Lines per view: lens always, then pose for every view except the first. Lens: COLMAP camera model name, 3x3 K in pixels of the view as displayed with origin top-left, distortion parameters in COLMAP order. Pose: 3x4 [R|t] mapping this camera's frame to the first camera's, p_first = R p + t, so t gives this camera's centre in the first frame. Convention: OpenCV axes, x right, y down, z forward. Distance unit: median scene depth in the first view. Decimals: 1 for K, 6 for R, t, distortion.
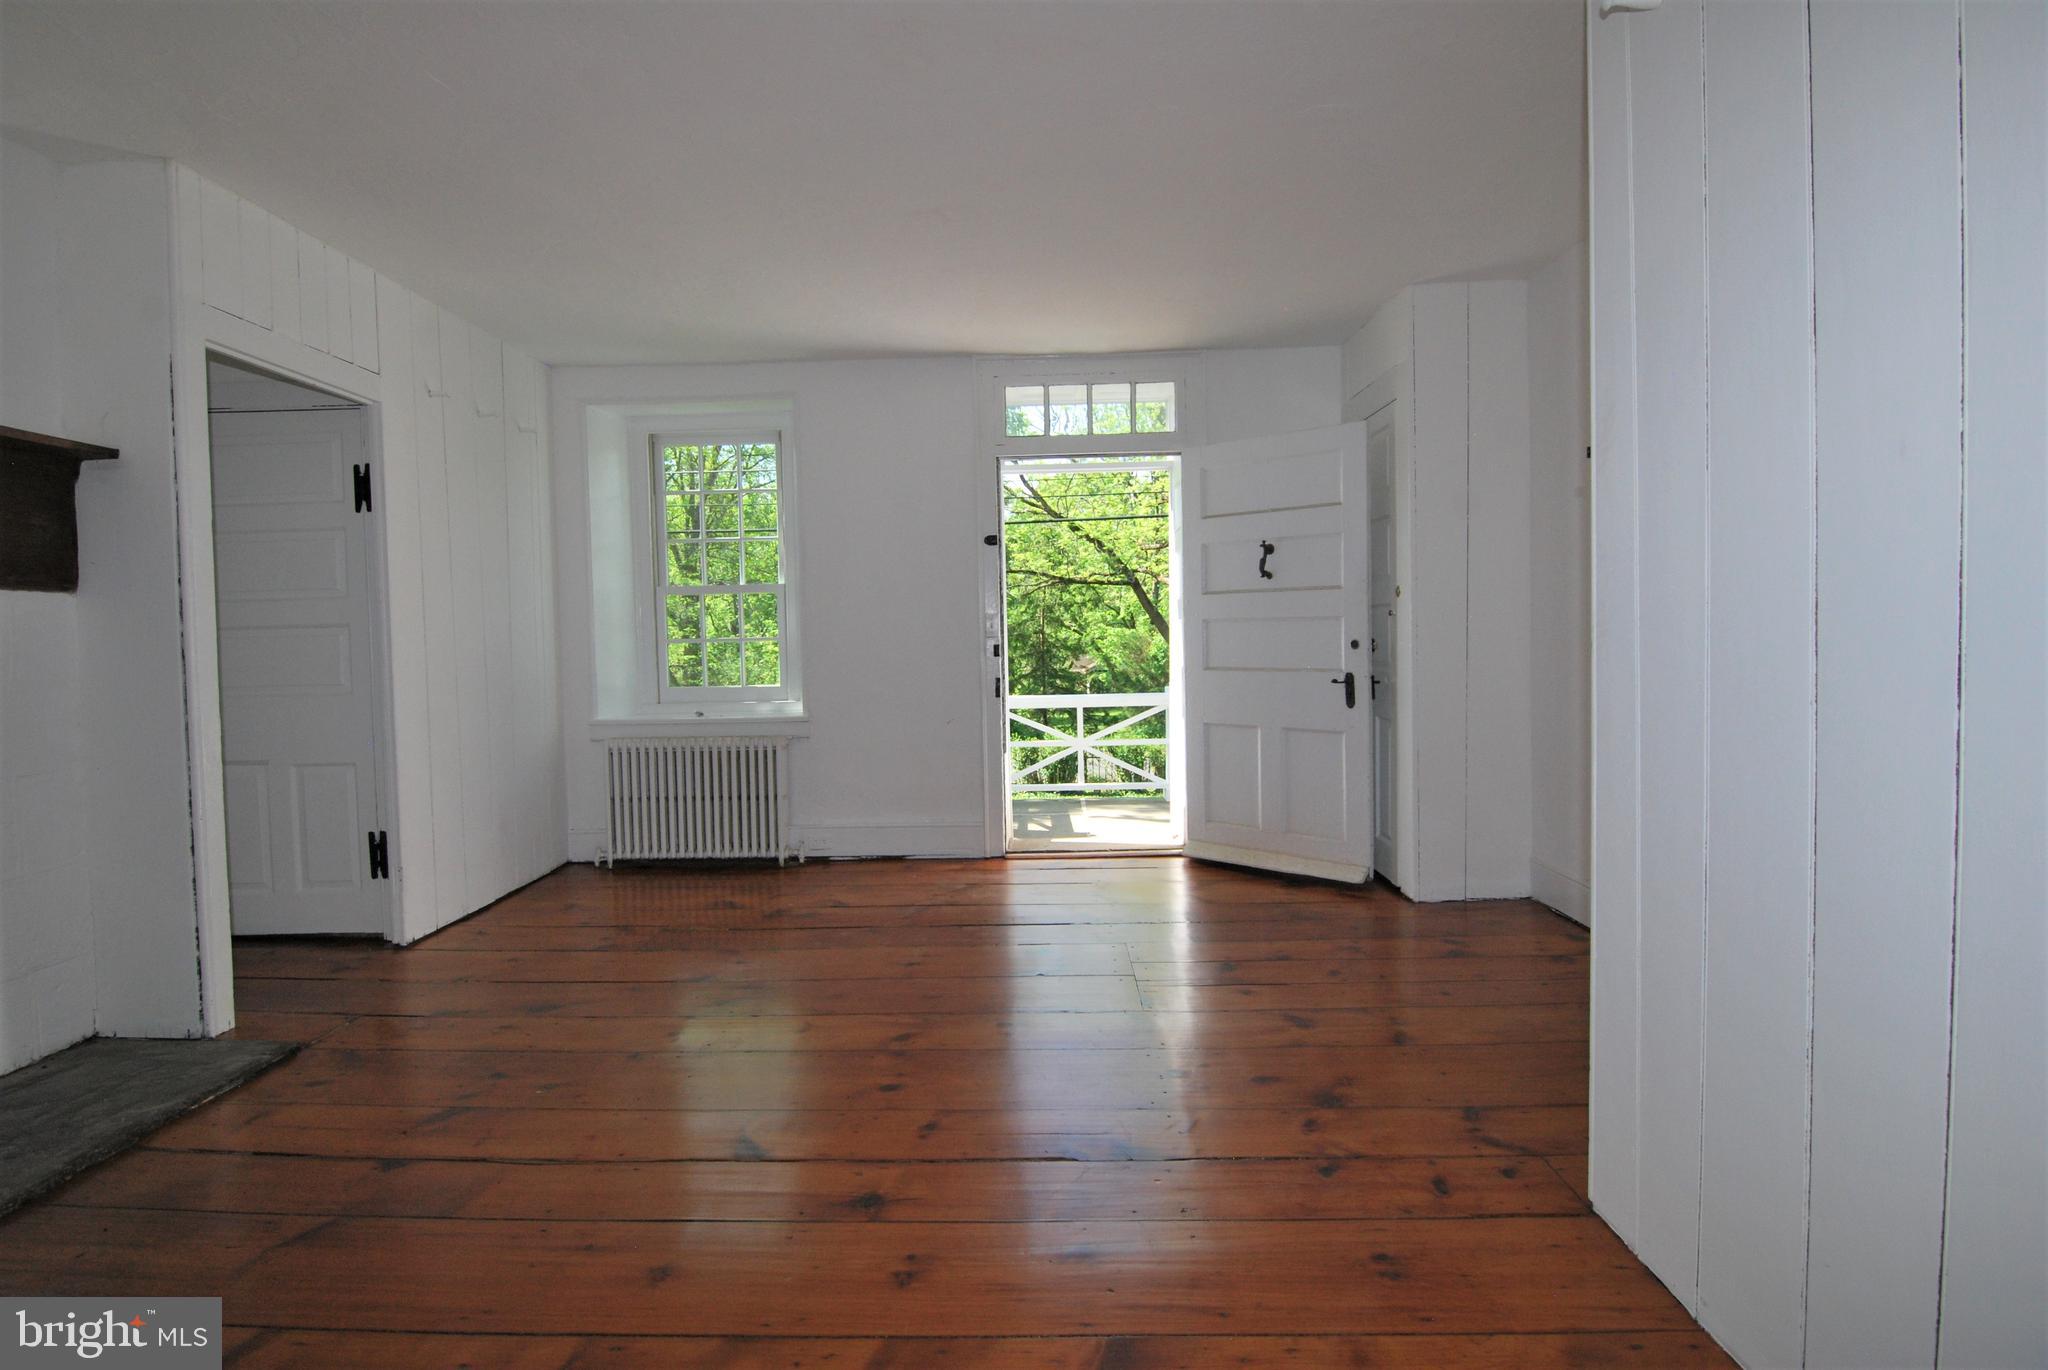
lens RADIAL K [[991.0, 0, 1021.9], [0, 991.0, 671.4], [0, 0, 1]] dist [0.000313, -0.014913]
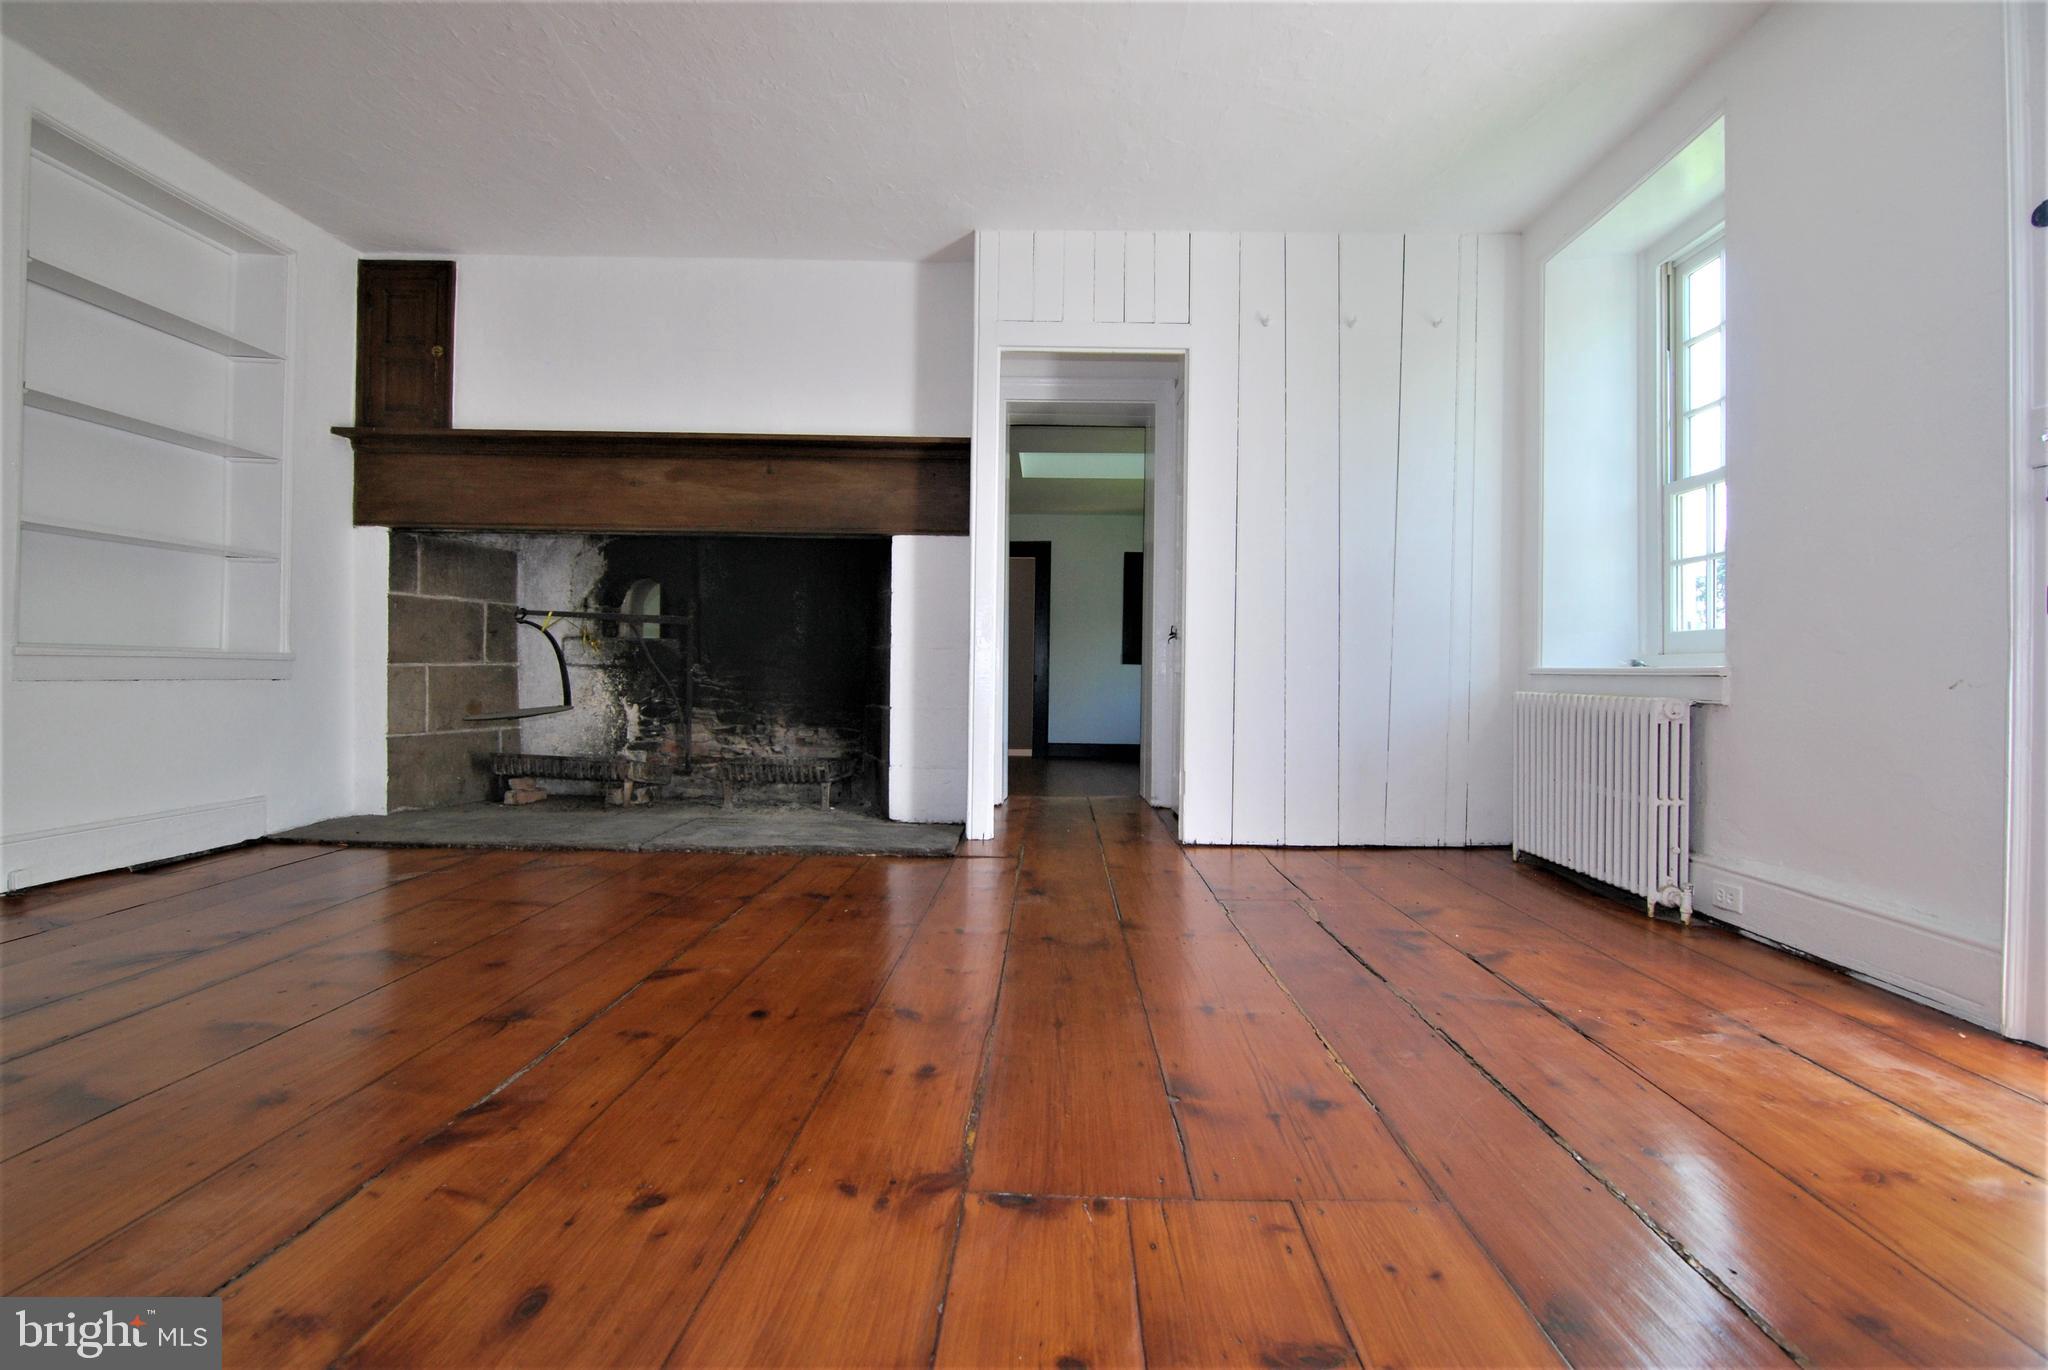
lens RADIAL K [[991.0, 0, 1021.9], [0, 991.0, 671.4], [0, 0, 1]] dist [0.000313, -0.014913]
pose [[-0.011005, 0.017644, -0.999784, 0.392174], [-0.047939, 0.998685, 0.018152, 0.066545], [0.998790, 0.048128, -0.010145, 0.704879]]
